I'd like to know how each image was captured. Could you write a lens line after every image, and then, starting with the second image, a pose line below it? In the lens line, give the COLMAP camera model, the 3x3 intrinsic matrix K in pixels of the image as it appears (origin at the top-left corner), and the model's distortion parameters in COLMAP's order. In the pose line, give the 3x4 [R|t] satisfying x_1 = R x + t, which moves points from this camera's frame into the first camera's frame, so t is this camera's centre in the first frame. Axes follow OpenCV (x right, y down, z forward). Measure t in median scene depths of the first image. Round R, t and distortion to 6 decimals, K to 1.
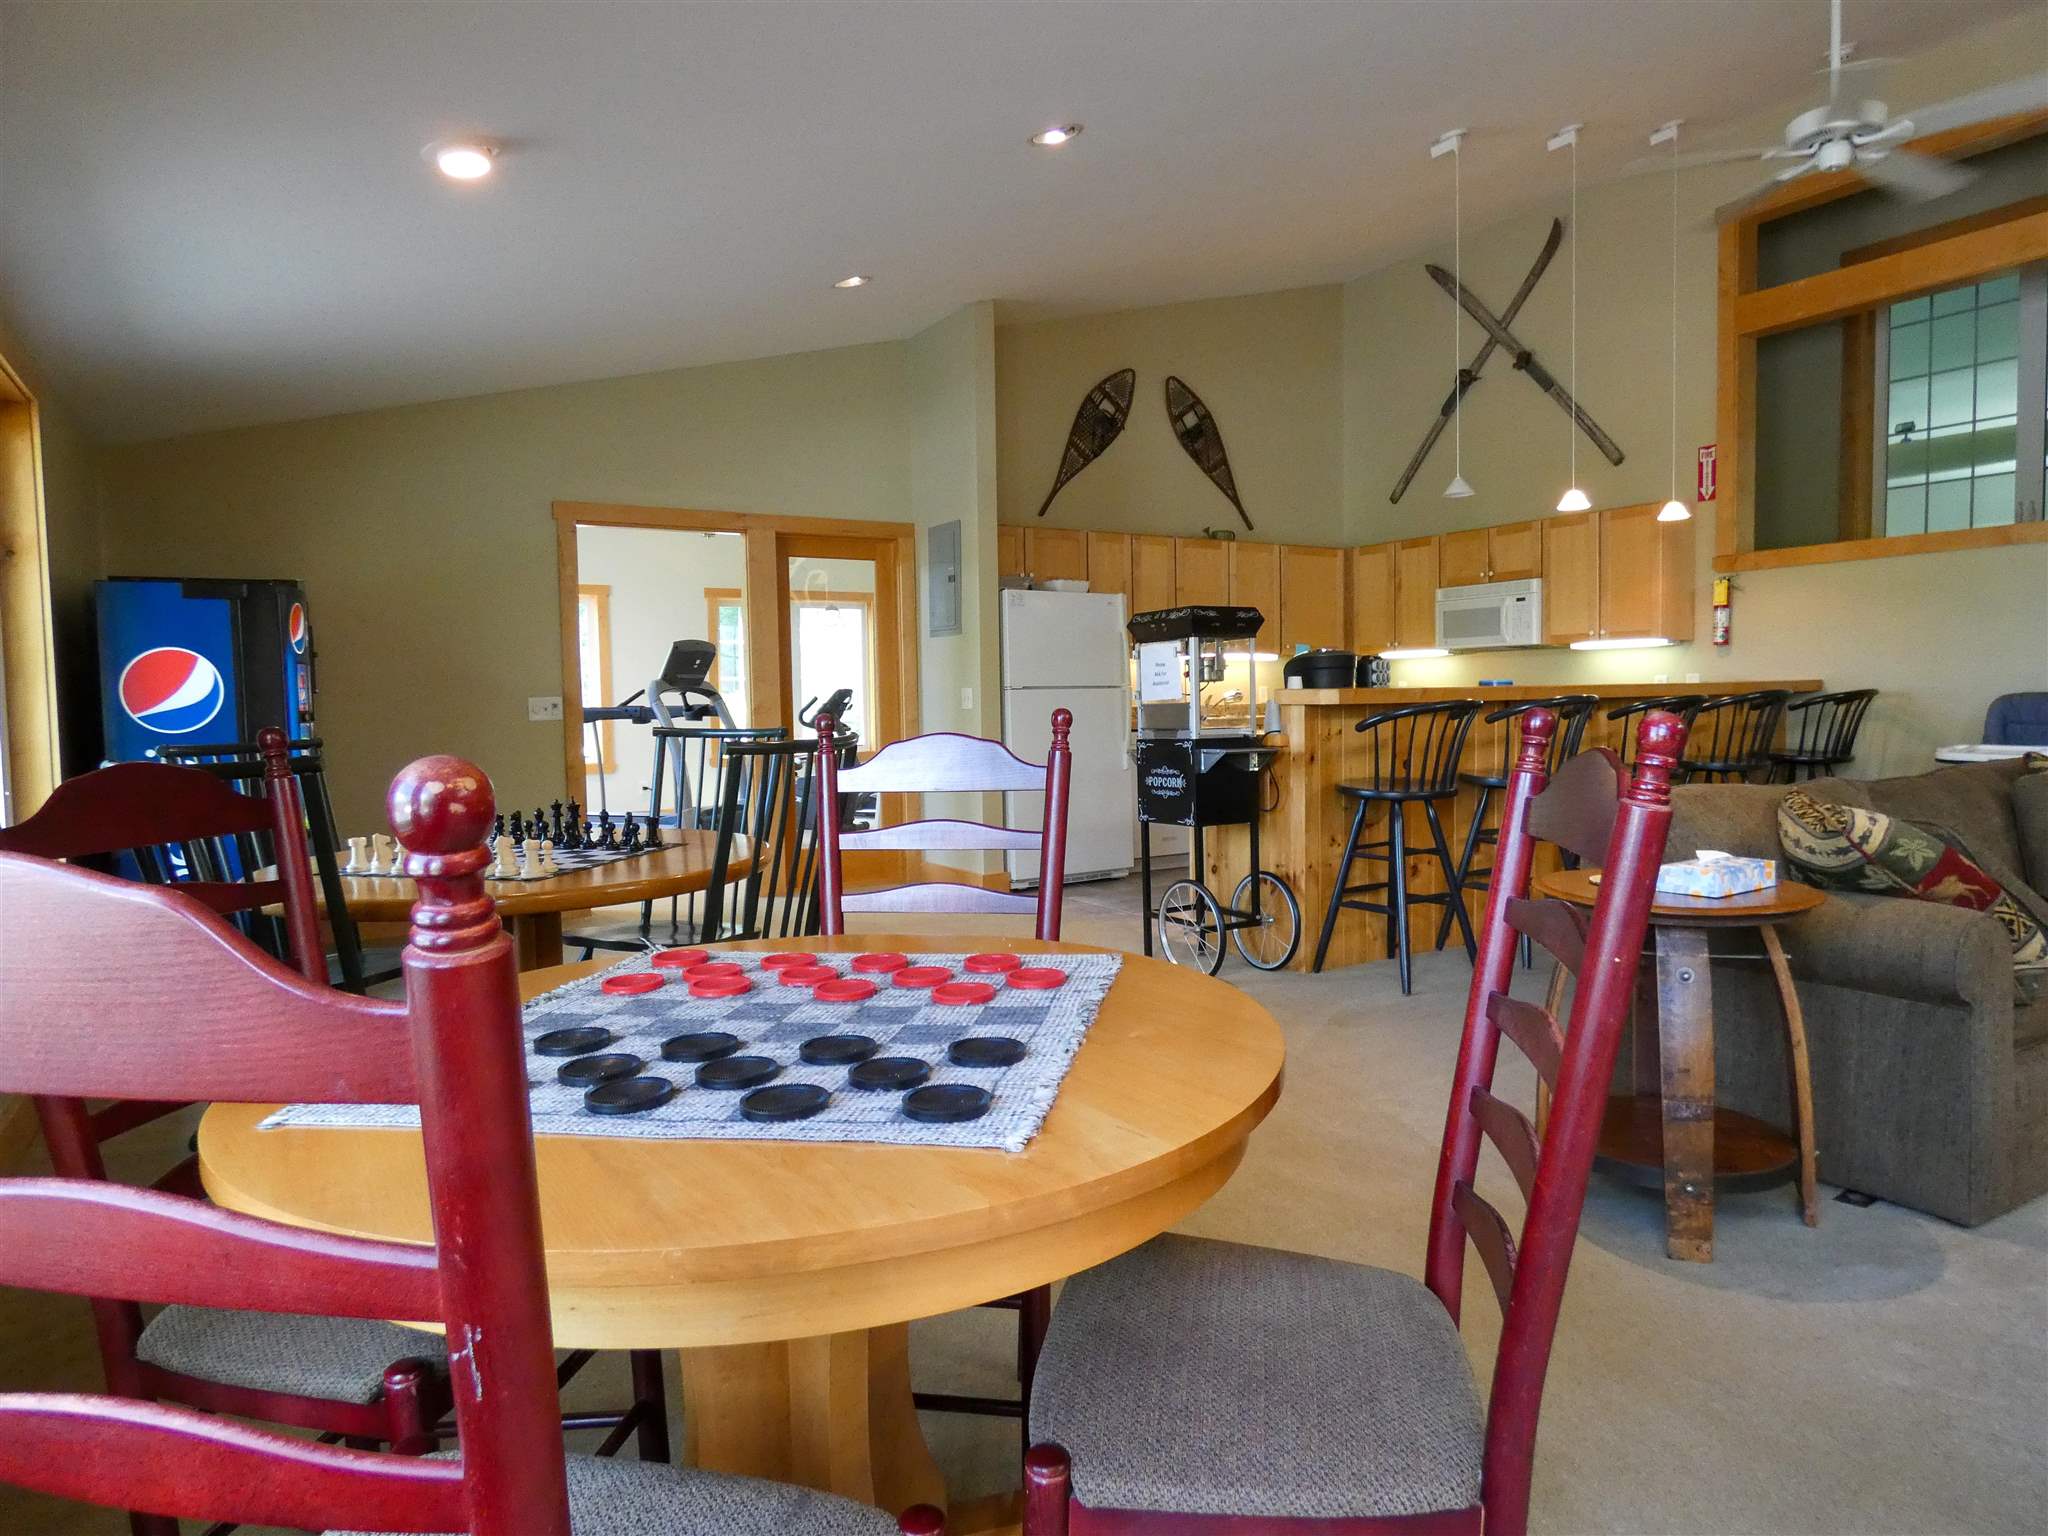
lens RADIAL K [[1219.1, 0, 1024.7], [0, 1219.1, 754.4], [0, 0, 1]] dist [-0.015548, -0.001045]
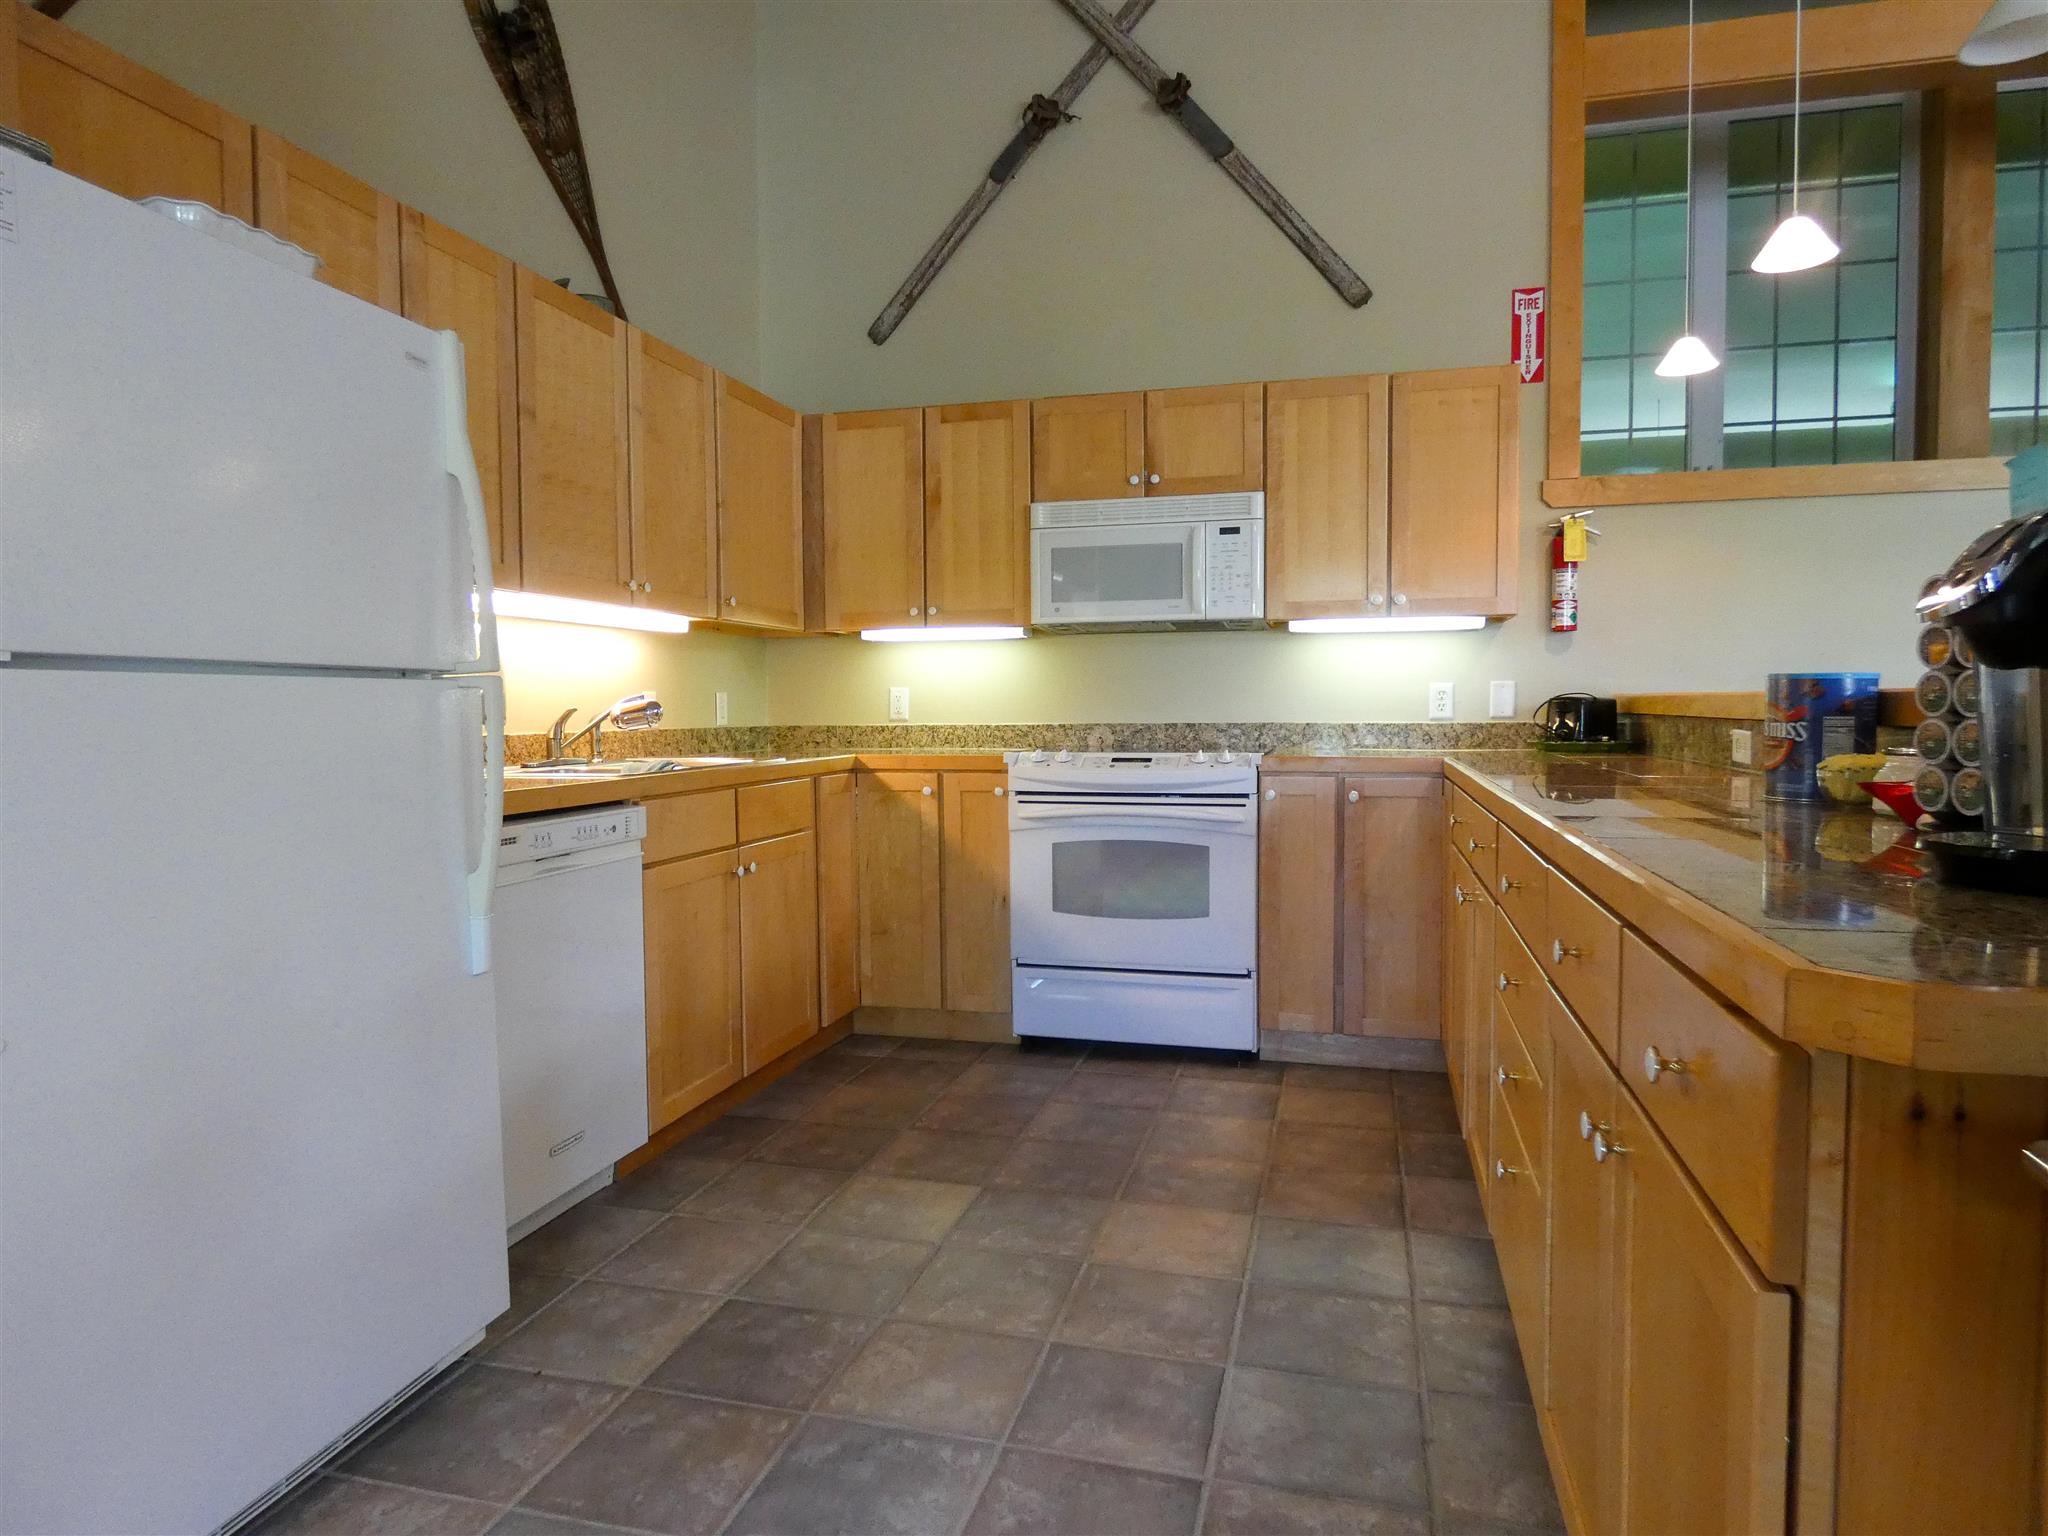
lens RADIAL K [[1219.1, 0, 1034.3], [0, 1219.1, 765.3], [0, 0, 1]] dist [-0.015548, -0.001045]
pose [[0.697132, -0.031173, 0.716265, -0.028447], [0.037006, 0.999287, 0.007473, -0.032176], [-0.715987, 0.021296, 0.697789, 0.668687]]
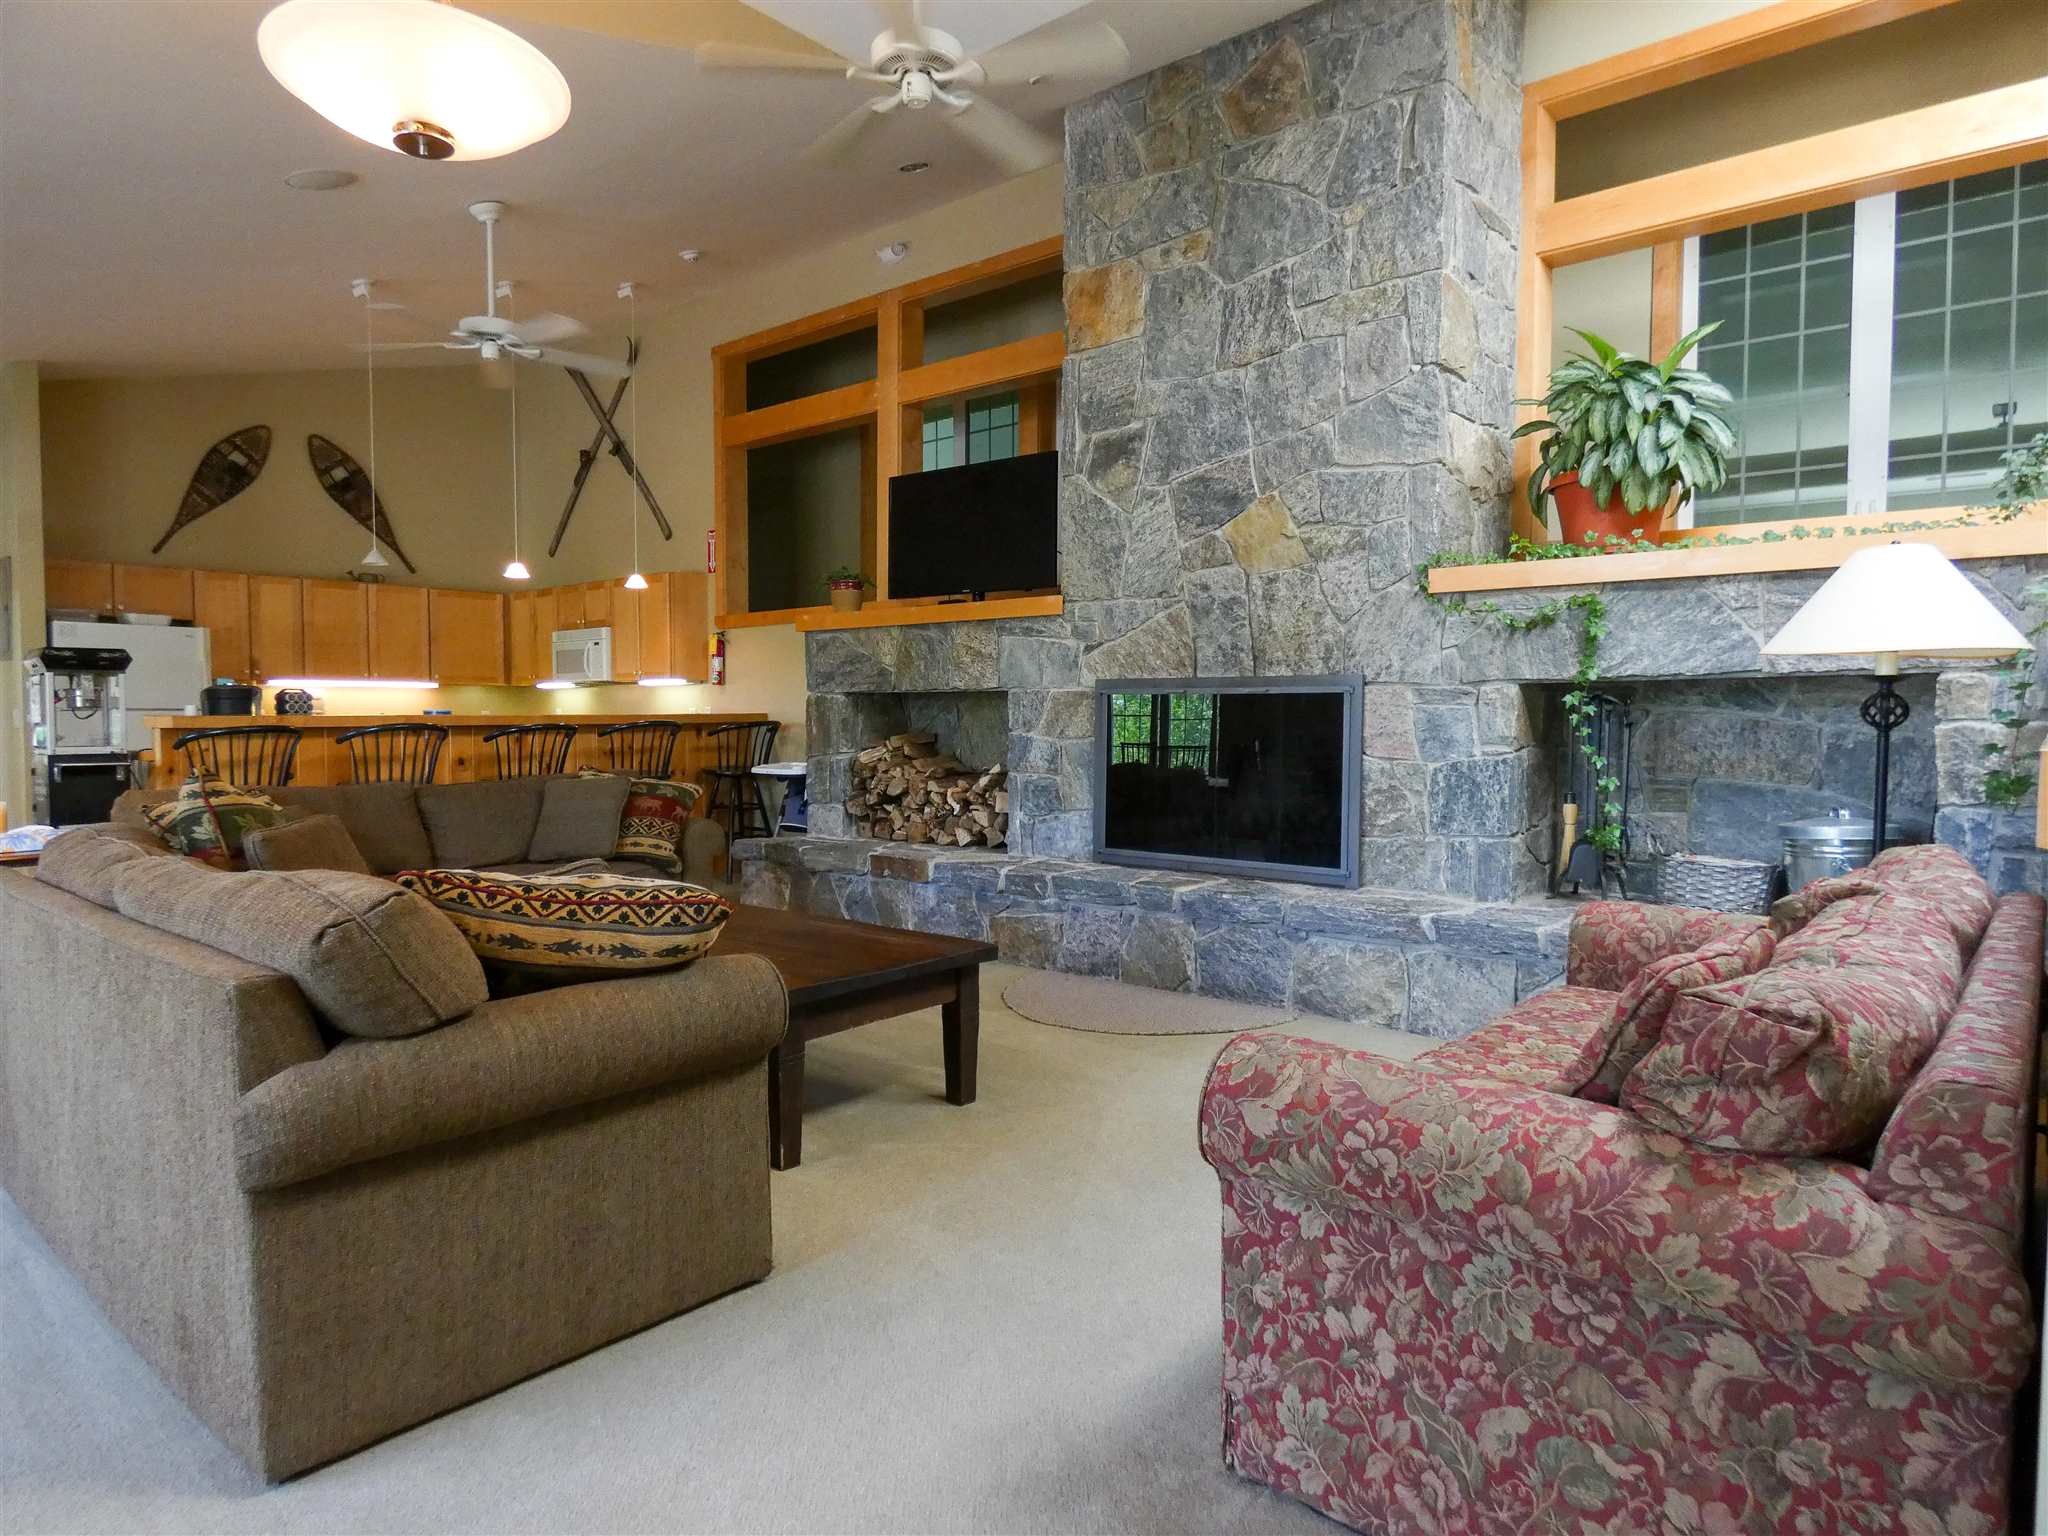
lens RADIAL K [[1219.1, 0, 1024.2], [0, 1219.1, 769.8], [0, 0, 1]] dist [-0.015548, -0.001045]
pose [[0.948960, 0.003094, 0.315382, 0.412904], [-0.001703, 0.999988, -0.004686, 0.004546], [-0.315393, 0.003910, 0.948953, -0.286152]]
